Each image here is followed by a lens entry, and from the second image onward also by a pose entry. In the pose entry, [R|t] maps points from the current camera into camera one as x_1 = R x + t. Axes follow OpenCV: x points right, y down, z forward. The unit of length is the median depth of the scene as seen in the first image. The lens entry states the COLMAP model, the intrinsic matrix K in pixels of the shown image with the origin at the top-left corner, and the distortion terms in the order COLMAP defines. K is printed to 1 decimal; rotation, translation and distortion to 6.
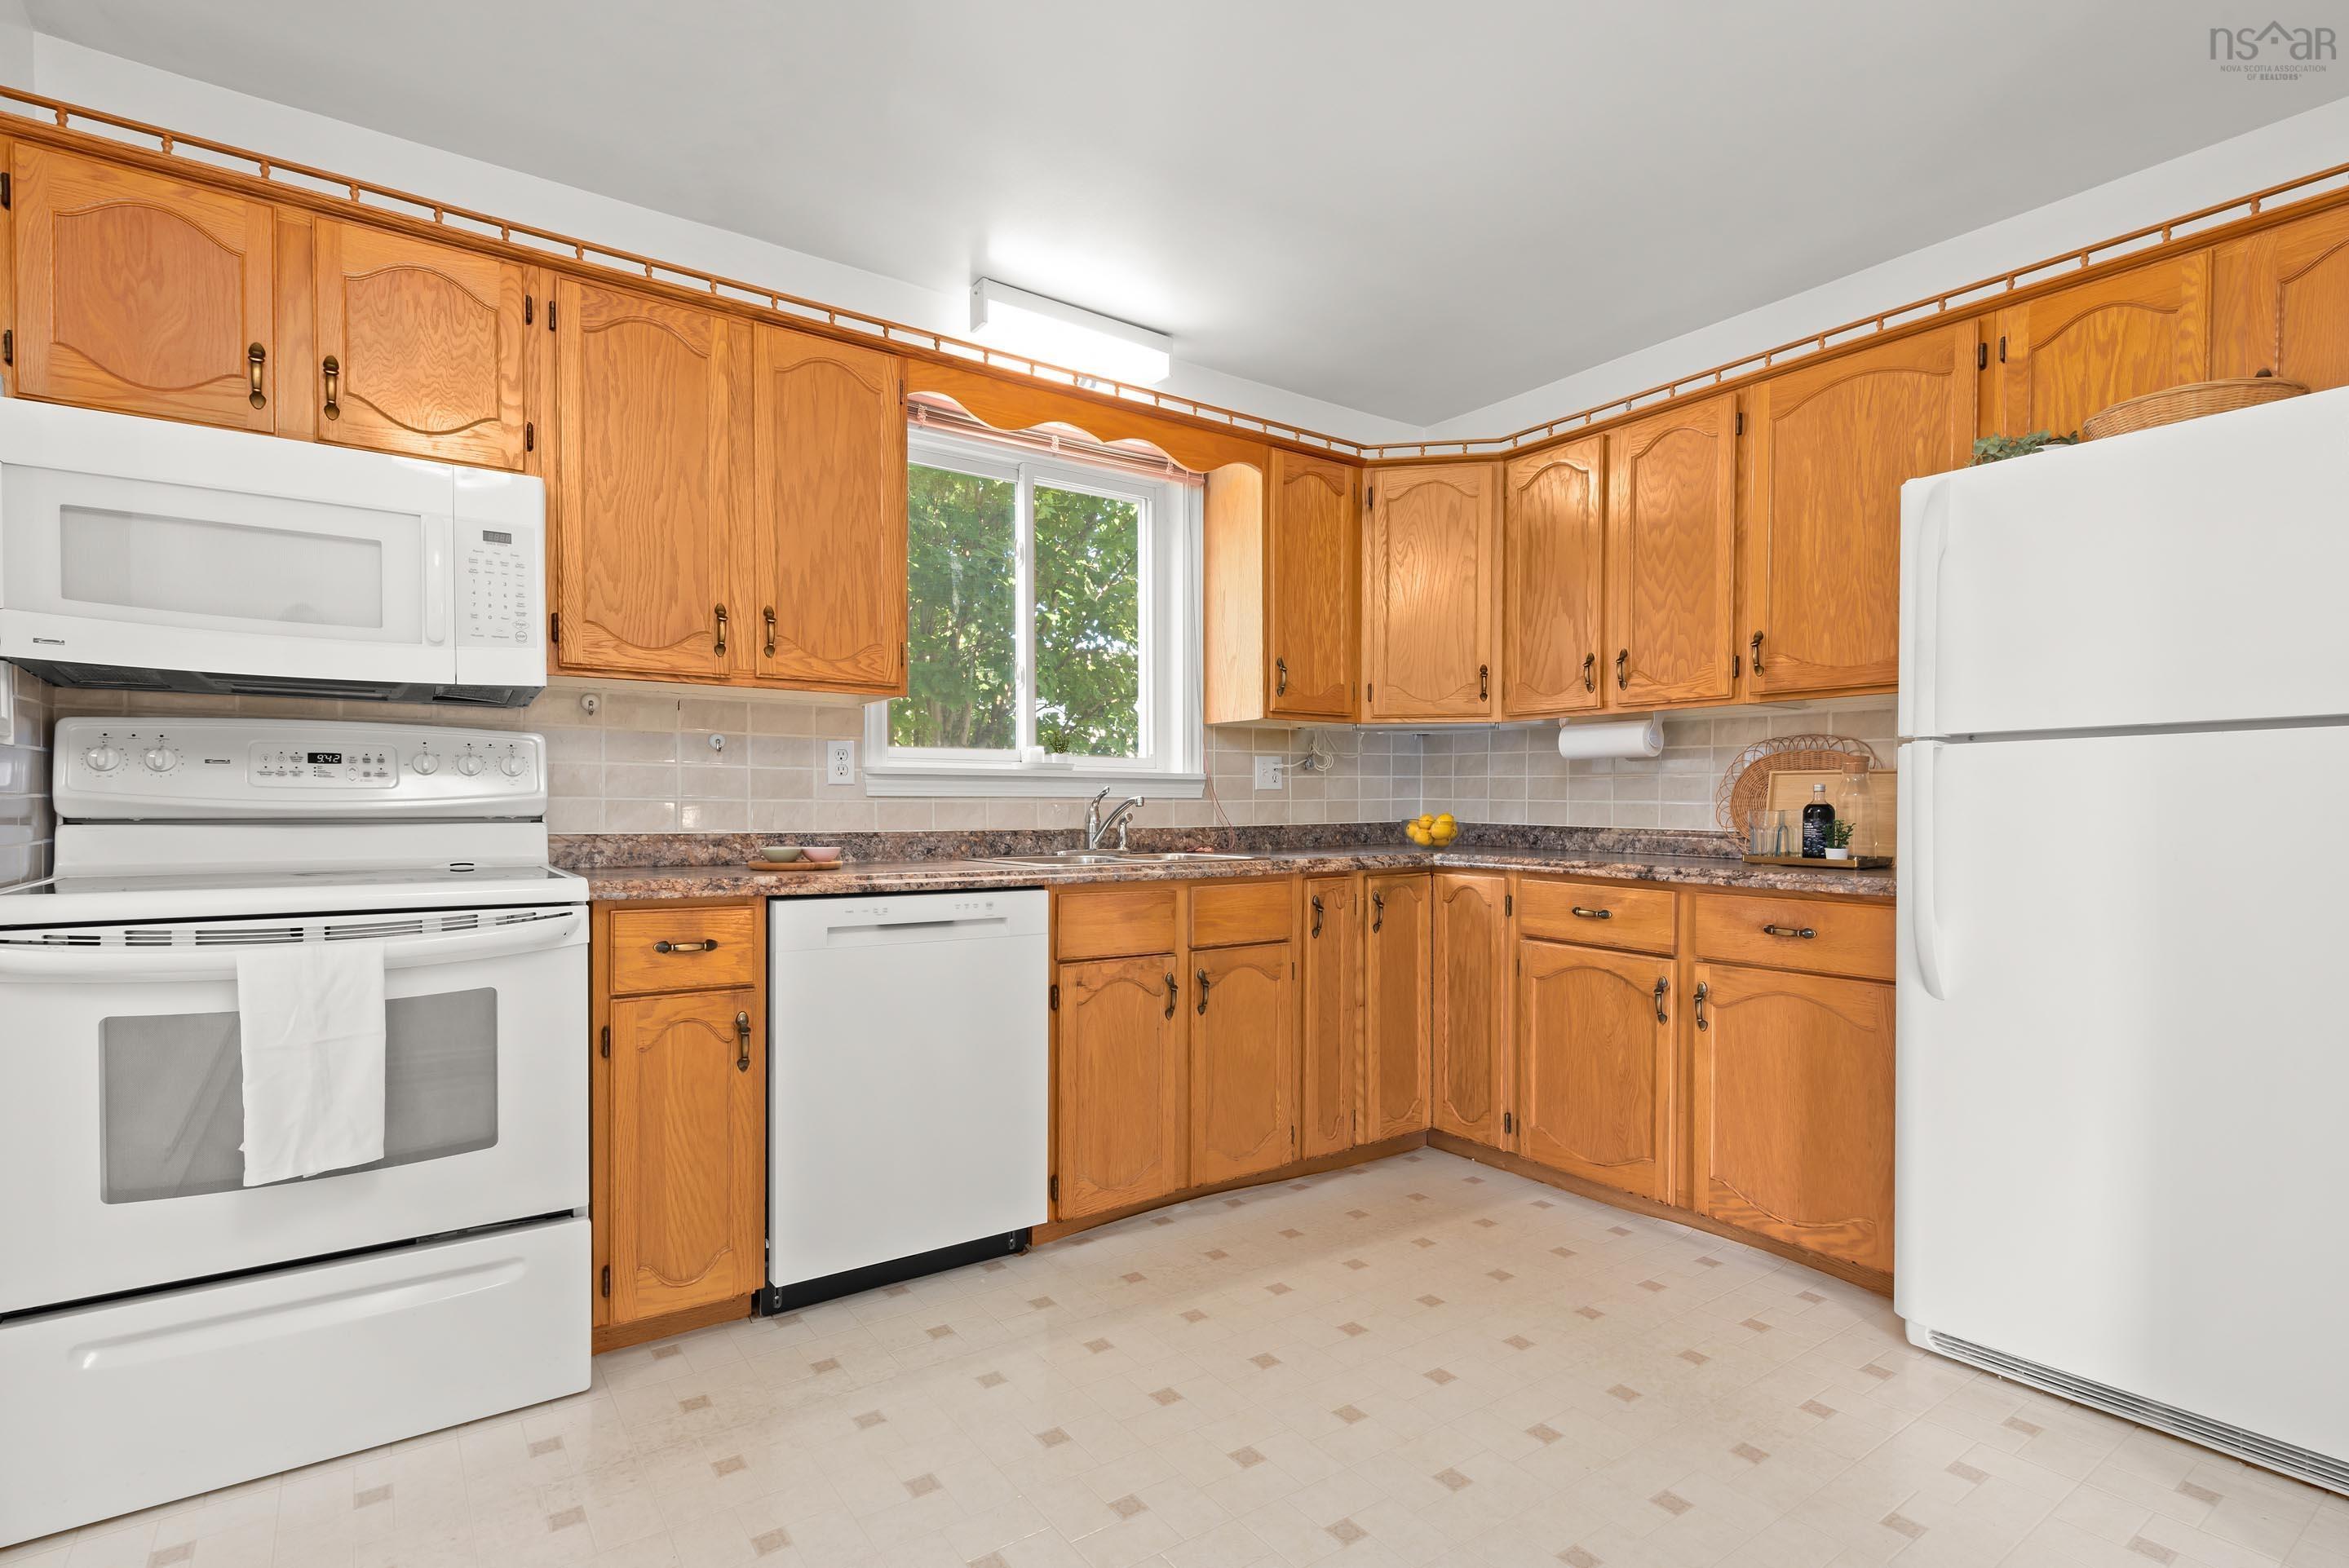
lens RADIAL K [[1126.5, 0, 1149.2], [0, 1126.5, 824.9], [0, 0, 1]] dist [0.017671, -0.001095]
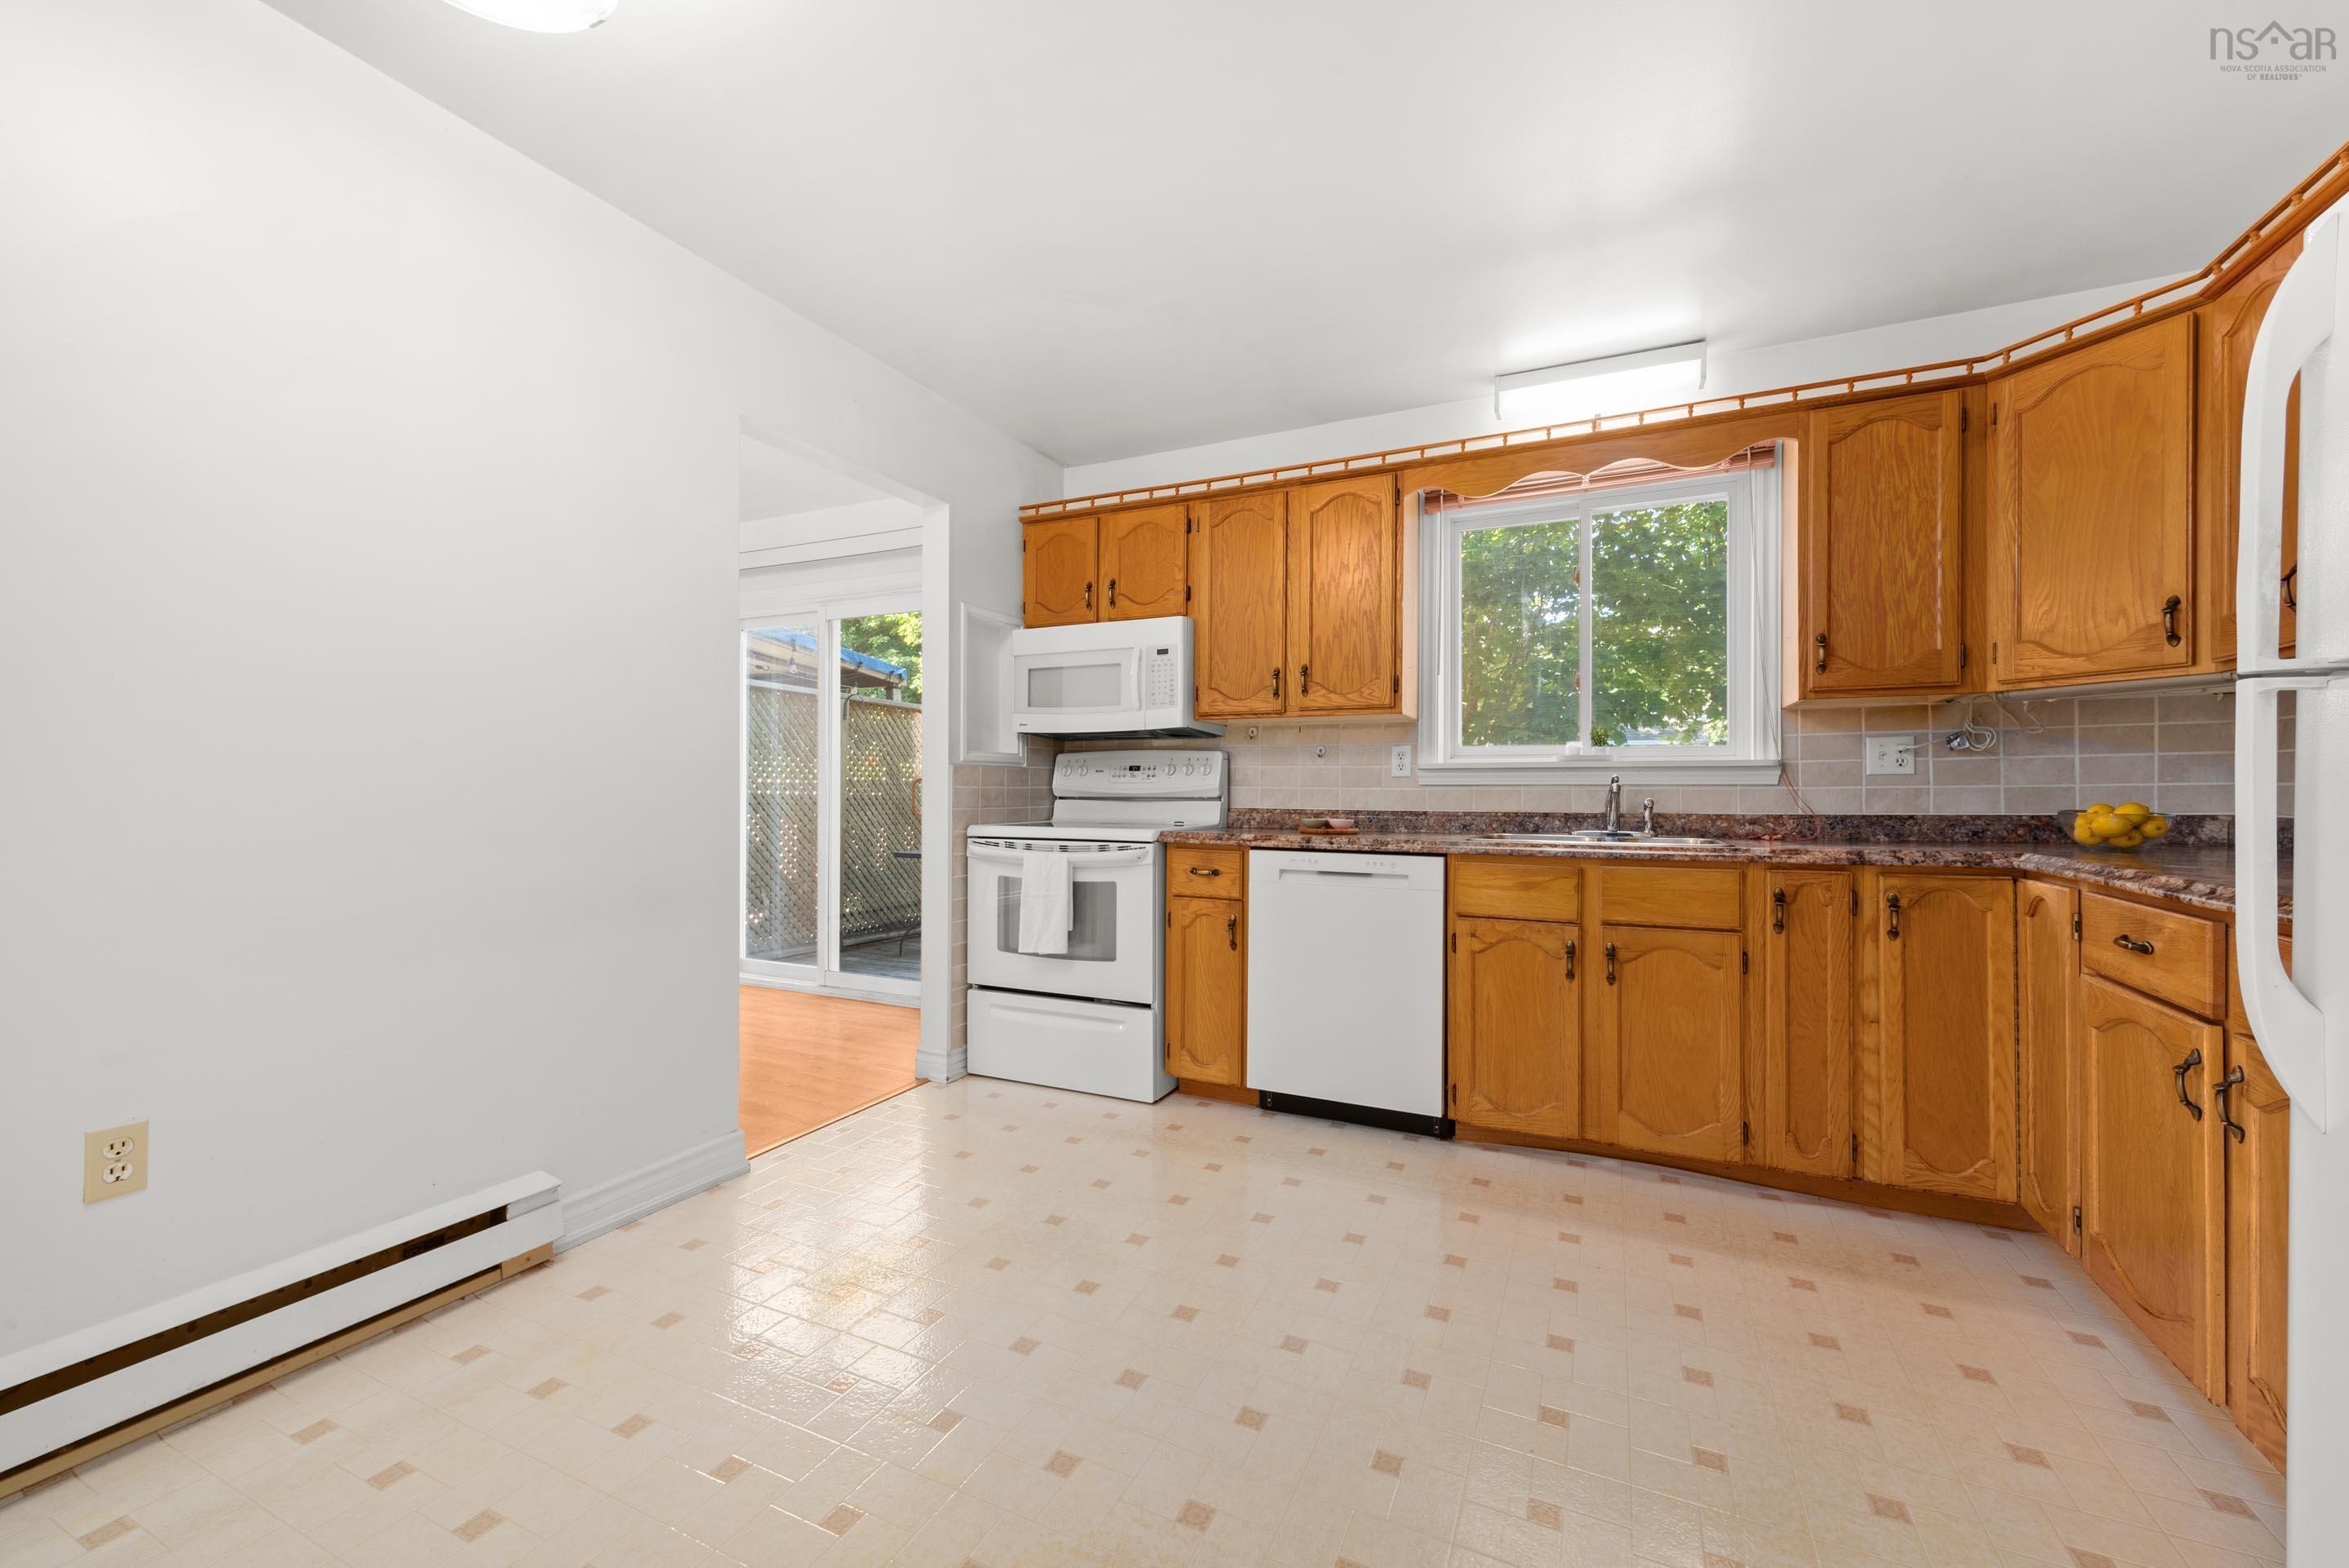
lens RADIAL K [[926.5, 0, 1197.0], [0, 926.5, 786.4], [0, 0, 1]] dist [0.015401, -0.001633]
pose [[0.500435, -0.004468, -0.865762, 0.682985], [-0.016049, 0.999767, -0.014436, -0.003045], [0.865625, 0.021119, 0.500247, 0.226330]]
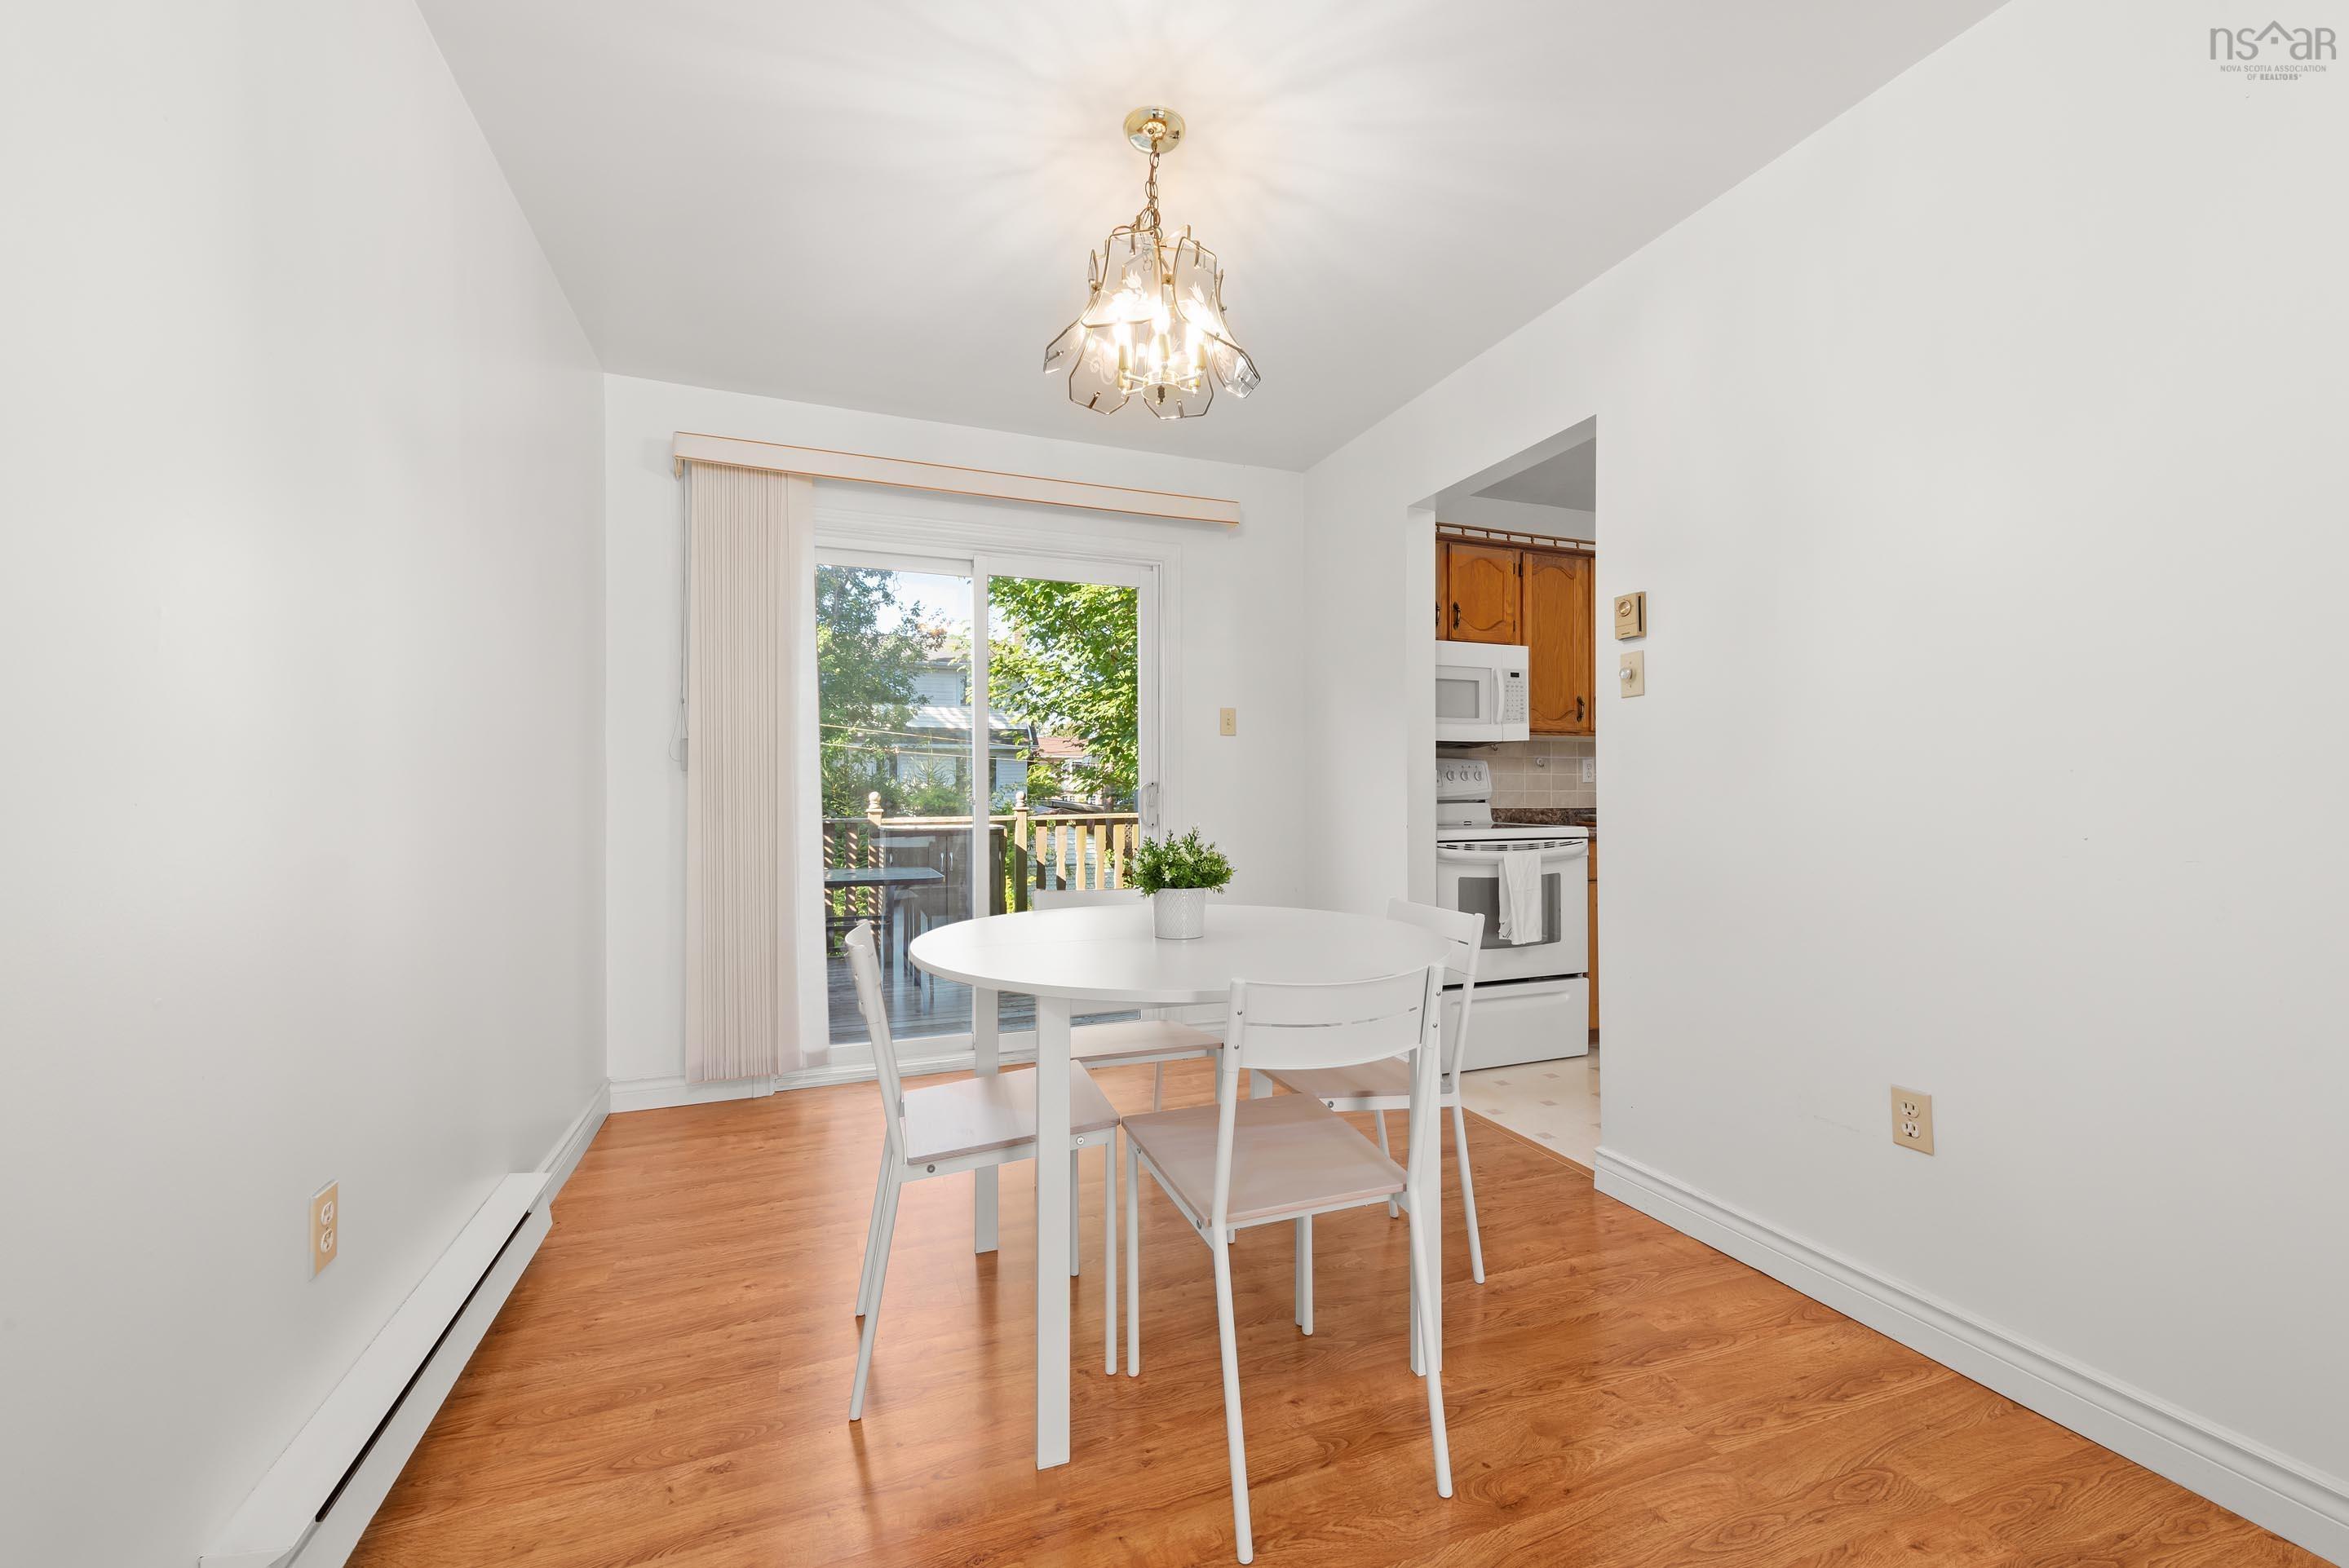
lens RADIAL K [[926.5, 0, 1173.2], [0, 926.5, 784.6], [0, 0, 1]] dist [0.015401, -0.001633]
pose [[0.973414, -0.005914, -0.228975, -0.680581], [0.000465, 0.999716, -0.023844, 0.005266], [0.229051, 0.023104, 0.973140, -0.778377]]
